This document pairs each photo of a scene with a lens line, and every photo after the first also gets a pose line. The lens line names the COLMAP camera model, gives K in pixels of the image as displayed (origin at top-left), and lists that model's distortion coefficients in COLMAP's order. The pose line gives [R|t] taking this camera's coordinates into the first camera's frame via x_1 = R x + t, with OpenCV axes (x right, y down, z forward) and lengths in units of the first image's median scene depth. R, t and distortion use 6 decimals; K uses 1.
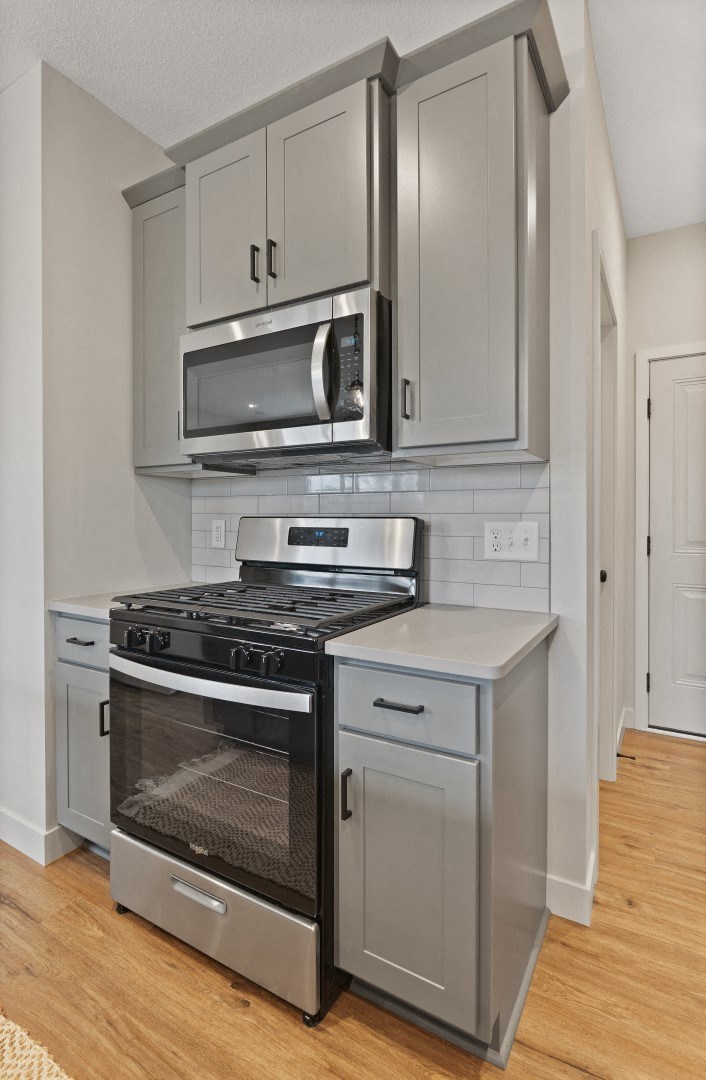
lens RADIAL K [[632.8, 0, 308.5], [0, 632.8, 518.5], [0, 0, 1]] dist [-0.006495, -0.001400]
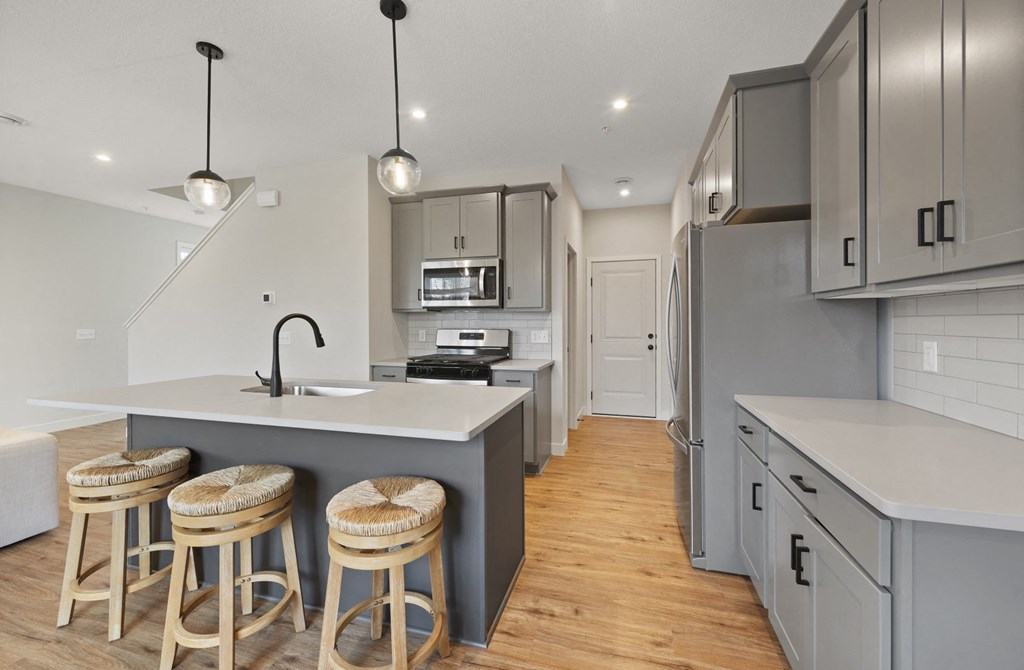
lens RADIAL K [[413.1, 0, 512.0], [0, 413.1, 335.0], [0, 0, 1]] dist [-0.000029, -0.000042]
pose [[0.966099, -0.010945, 0.257938, -0.333179], [0.004729, 0.999684, 0.024709, -0.023602], [-0.258127, -0.022651, 0.965845, -0.918264]]
